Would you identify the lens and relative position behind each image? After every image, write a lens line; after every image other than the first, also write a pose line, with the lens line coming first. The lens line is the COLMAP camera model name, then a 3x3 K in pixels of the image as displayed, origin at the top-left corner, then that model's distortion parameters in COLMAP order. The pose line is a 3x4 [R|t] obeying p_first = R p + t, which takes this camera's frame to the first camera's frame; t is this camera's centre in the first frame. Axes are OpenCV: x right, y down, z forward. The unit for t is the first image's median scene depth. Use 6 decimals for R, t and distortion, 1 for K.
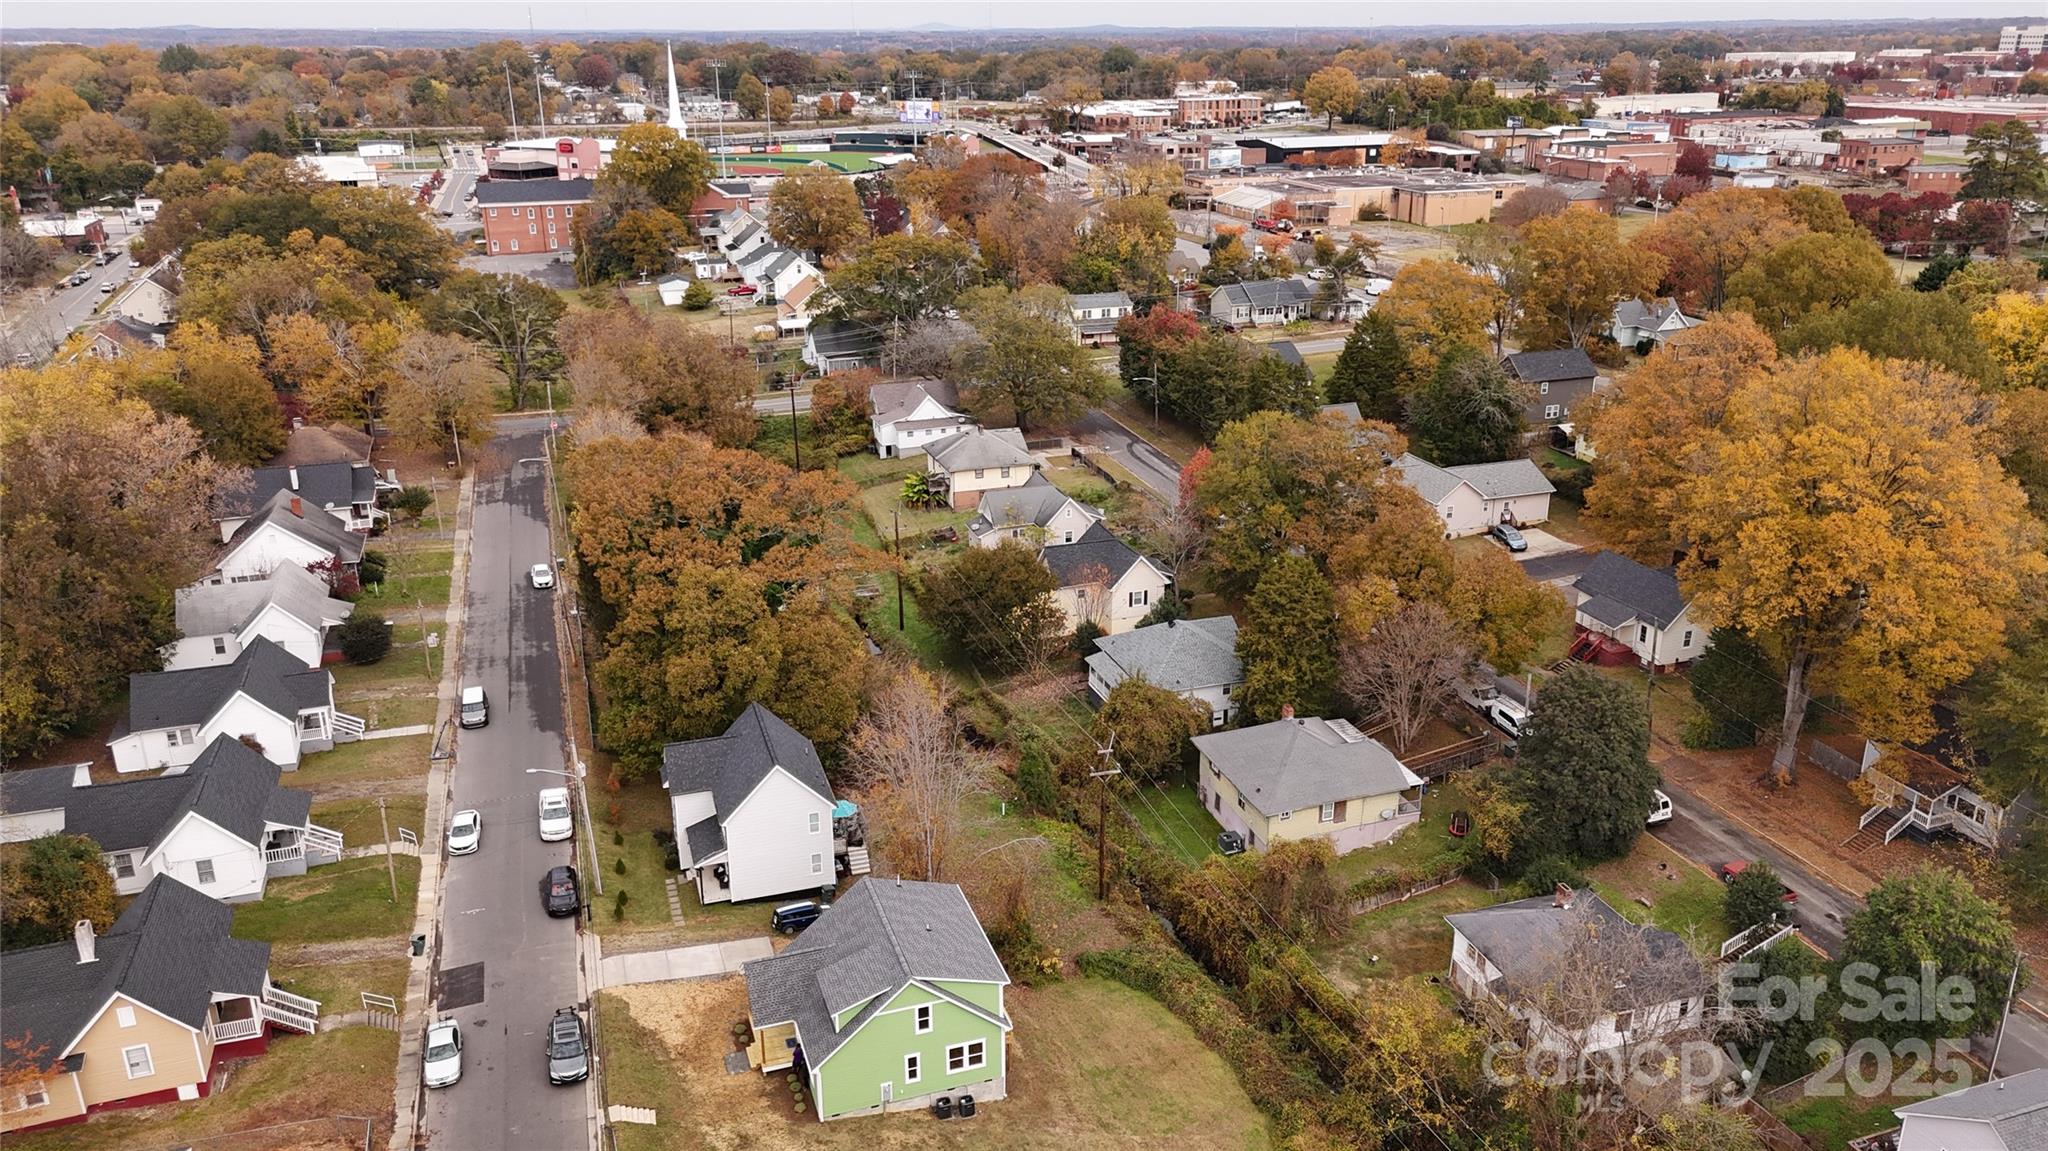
lens RADIAL K [[1508.5, 0, 1035.7], [0, 1508.5, 575.4], [0, 0, 1]] dist [0.070637, -0.066265]
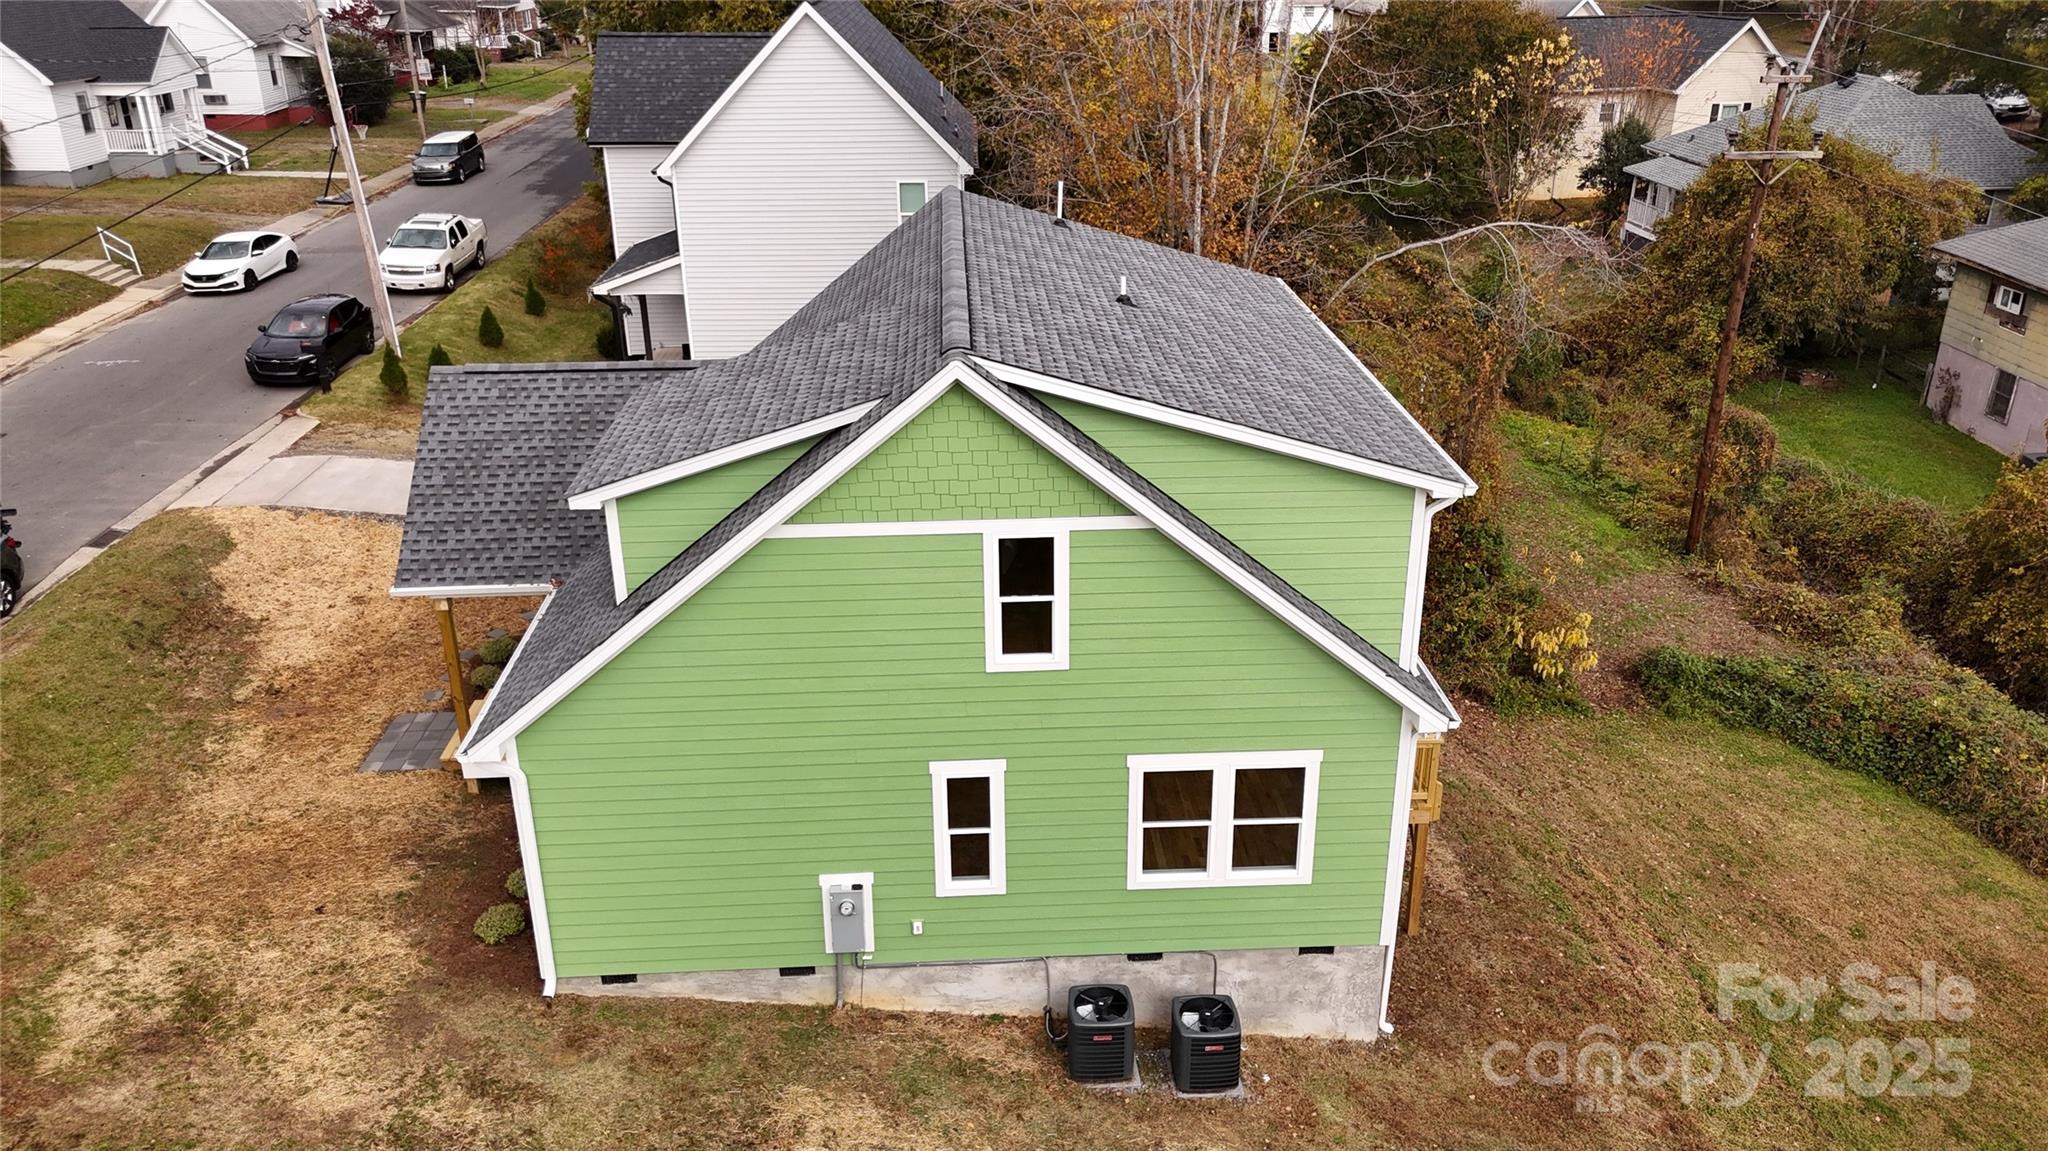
lens RADIAL K [[1508.5, 0, 1035.7], [0, 1508.5, 575.4], [0, 0, 1]] dist [0.070637, -0.066265]
pose [[0.962861, 0.105124, -0.248692, -0.012104], [-0.089676, 0.993315, 0.072683, 0.151135], [0.254670, -0.047682, 0.965852, 0.442572]]
